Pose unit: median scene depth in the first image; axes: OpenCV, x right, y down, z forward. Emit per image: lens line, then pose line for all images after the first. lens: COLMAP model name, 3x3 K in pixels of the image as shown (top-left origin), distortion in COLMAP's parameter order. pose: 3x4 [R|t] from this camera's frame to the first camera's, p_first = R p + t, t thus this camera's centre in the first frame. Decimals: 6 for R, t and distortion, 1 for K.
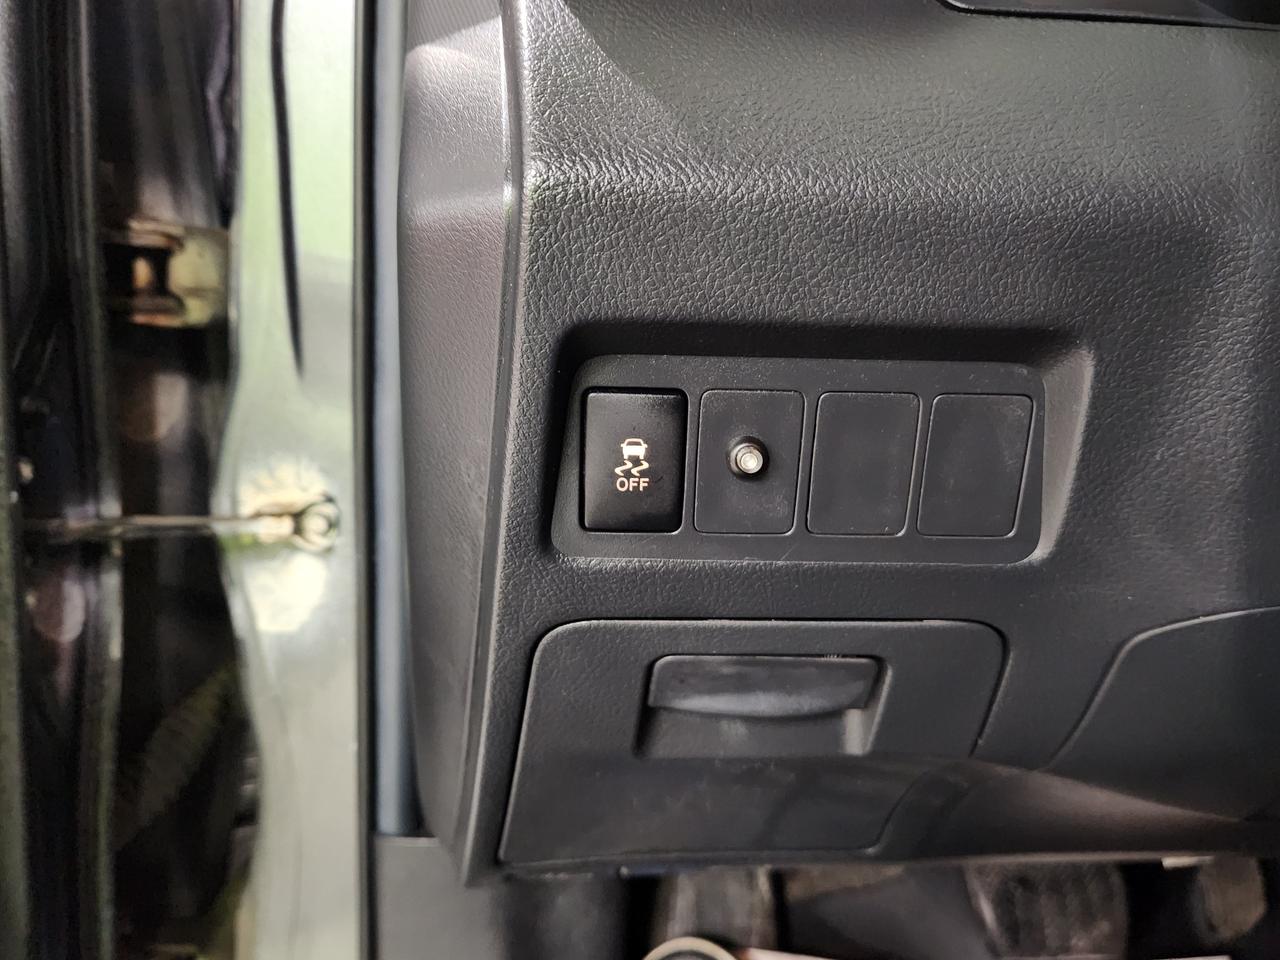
lens RADIAL K [[952.7, 0, 653.6], [0, 952.7, 484.1], [0, 0, 1]] dist [0.072367, -0.066422]
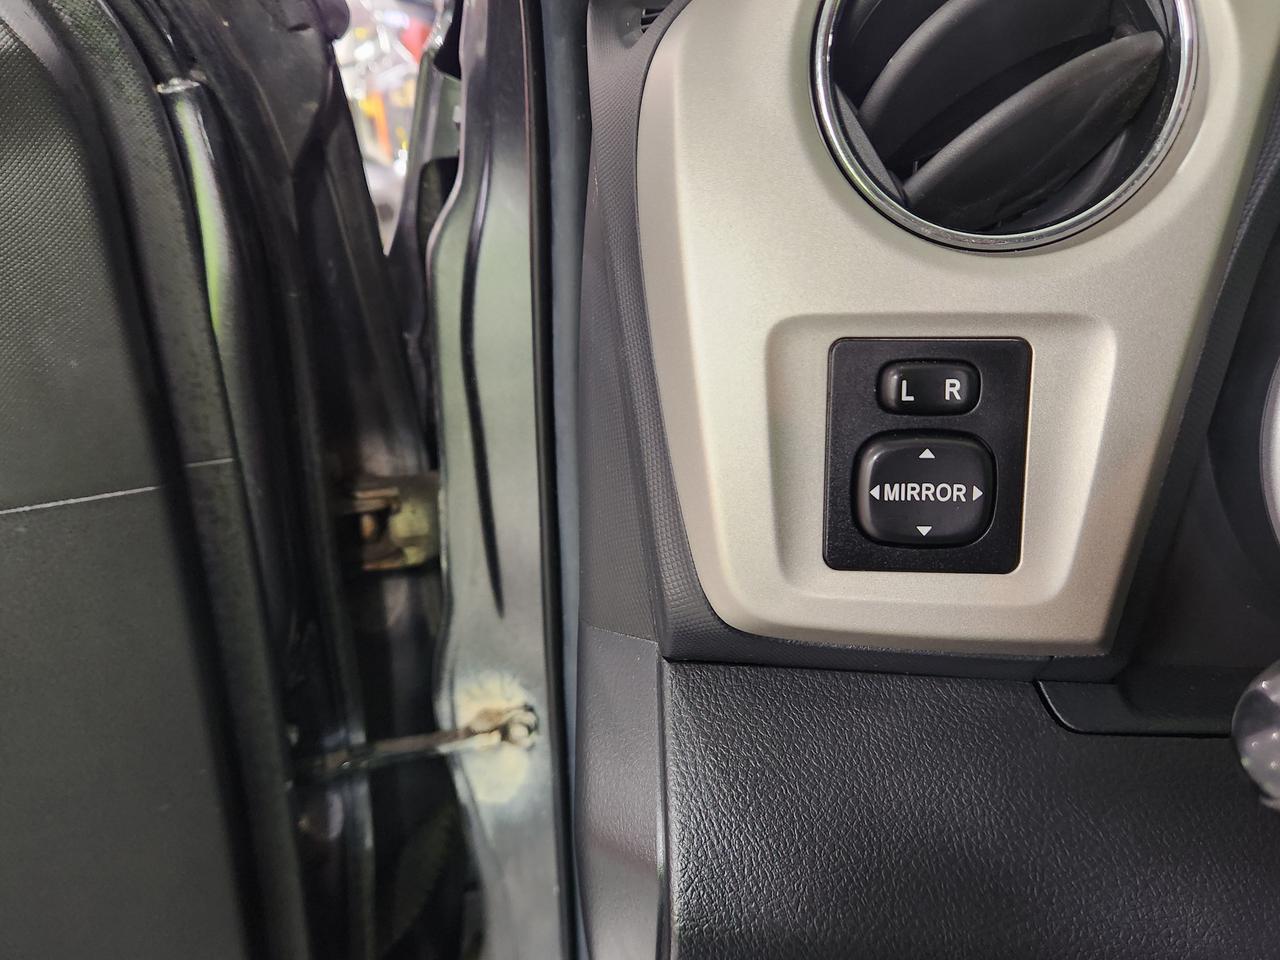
lens RADIAL K [[952.7, 0, 673.7], [0, 952.7, 506.8], [0, 0, 1]] dist [0.072367, -0.066422]
pose [[0.984539, 0.012811, -0.174699, 0.030504], [0.018047, 0.984597, 0.173907, -0.429646], [0.174236, -0.174371, 0.969142, -0.040044]]
